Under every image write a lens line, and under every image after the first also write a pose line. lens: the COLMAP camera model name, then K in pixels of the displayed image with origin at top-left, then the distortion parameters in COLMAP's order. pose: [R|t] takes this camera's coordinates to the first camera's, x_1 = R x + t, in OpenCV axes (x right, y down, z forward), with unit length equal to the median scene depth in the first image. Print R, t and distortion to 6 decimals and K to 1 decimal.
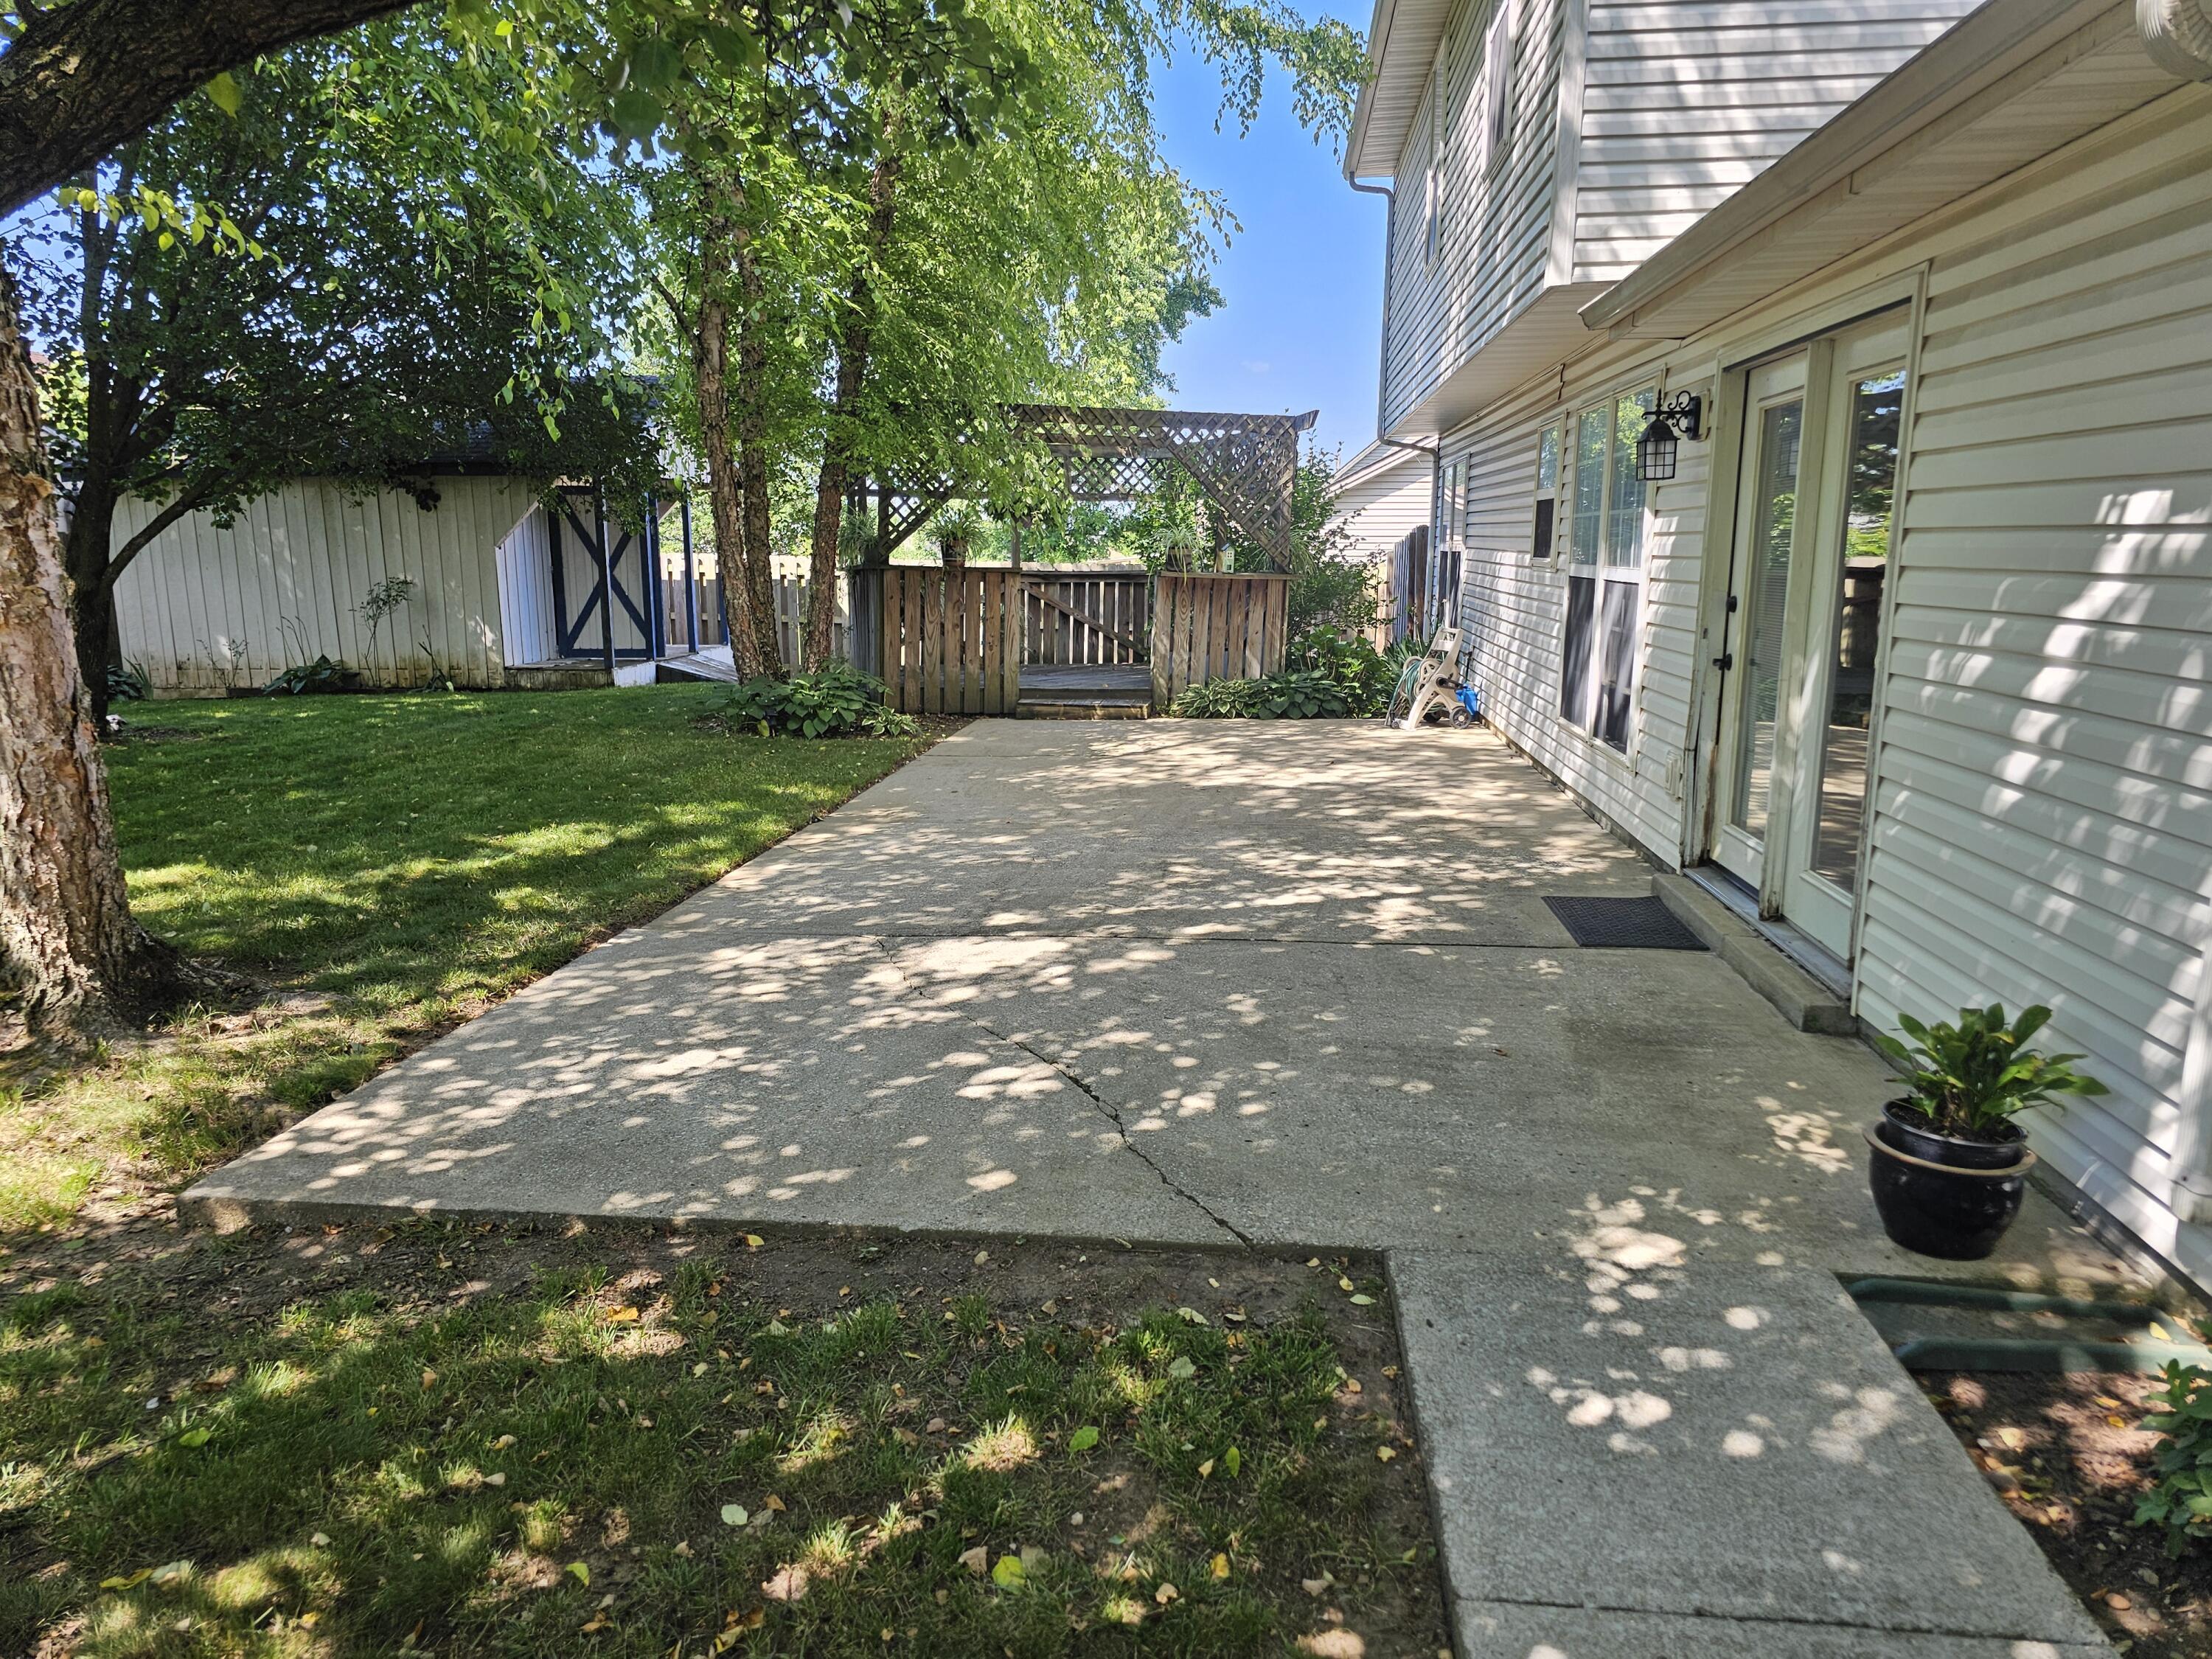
lens RADIAL K [[1473.6, 0, 1097.5], [0, 1473.6, 834.2], [0, 0, 1]] dist [0.026571, -0.021061]
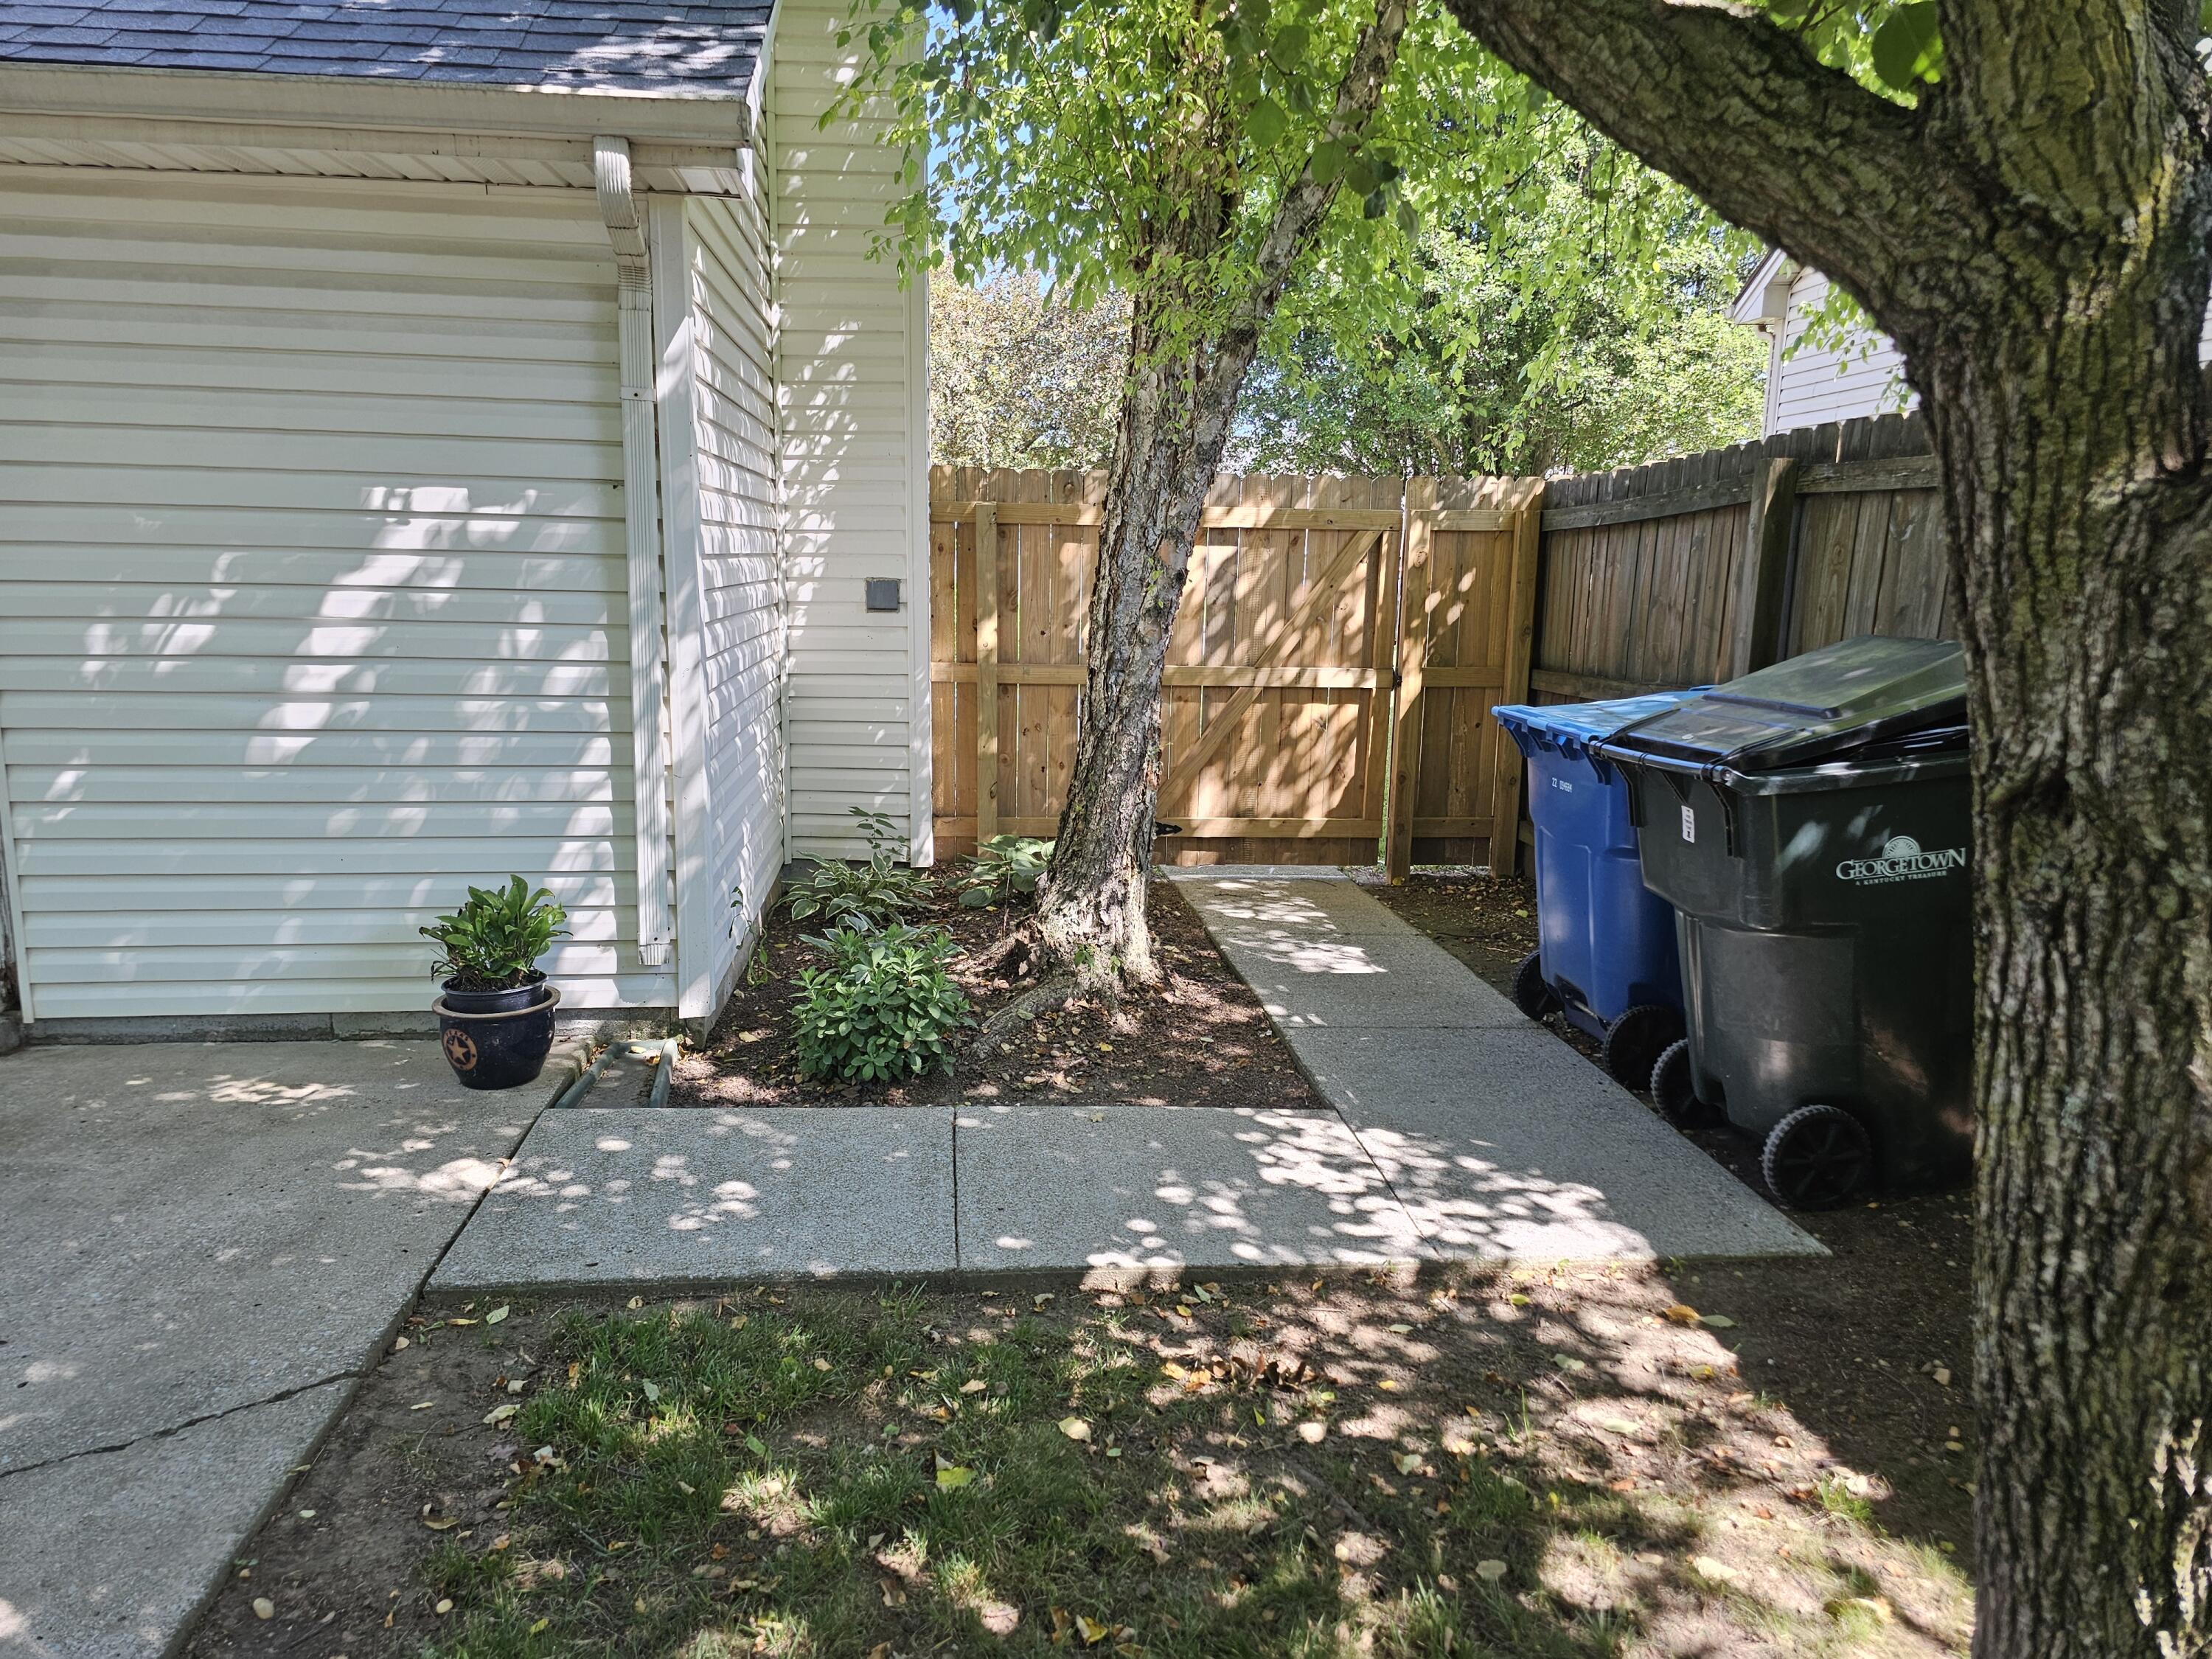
lens RADIAL K [[1473.6, 0, 1098.1], [0, 1473.6, 833.2], [0, 0, 1]] dist [0.026571, -0.021061]
pose [[-0.216675, -0.186246, 0.958313, -0.719893], [0.172077, 0.958977, 0.225282, -0.123421], [-0.960959, 0.213717, -0.175738, 0.690649]]
